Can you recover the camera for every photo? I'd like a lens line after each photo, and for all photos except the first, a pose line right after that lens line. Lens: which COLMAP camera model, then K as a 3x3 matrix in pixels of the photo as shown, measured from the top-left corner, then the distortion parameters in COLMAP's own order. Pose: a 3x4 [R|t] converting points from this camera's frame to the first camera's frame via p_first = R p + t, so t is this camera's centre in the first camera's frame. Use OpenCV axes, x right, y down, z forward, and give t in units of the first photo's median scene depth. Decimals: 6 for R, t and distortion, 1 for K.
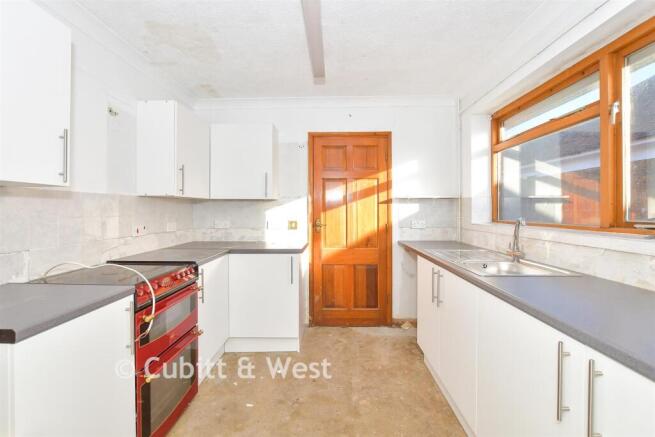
lens RADIAL K [[294.4, 0, 327.5], [0, 294.4, 218.5], [0, 0, 1]] dist [0.000447, 0.000237]
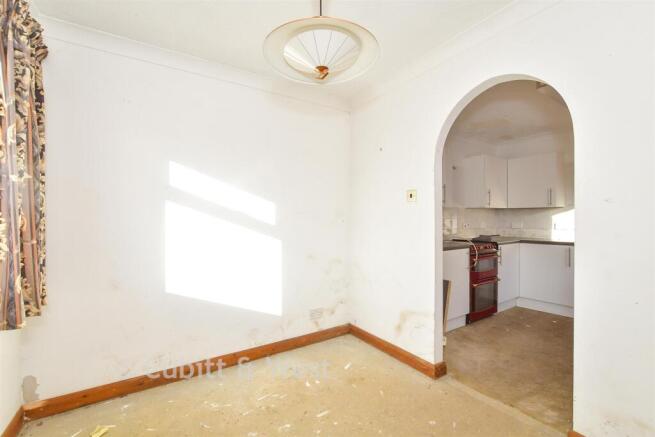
lens RADIAL K [[294.4, 0, 327.5], [0, 294.4, 218.5], [0, 0, 1]] dist [0.000447, 0.000237]
pose [[0.574977, -0.005154, -0.818154, 0.444325], [-0.022519, 0.999502, -0.022122, 0.058837], [0.817860, 0.031144, 0.574574, -0.917236]]
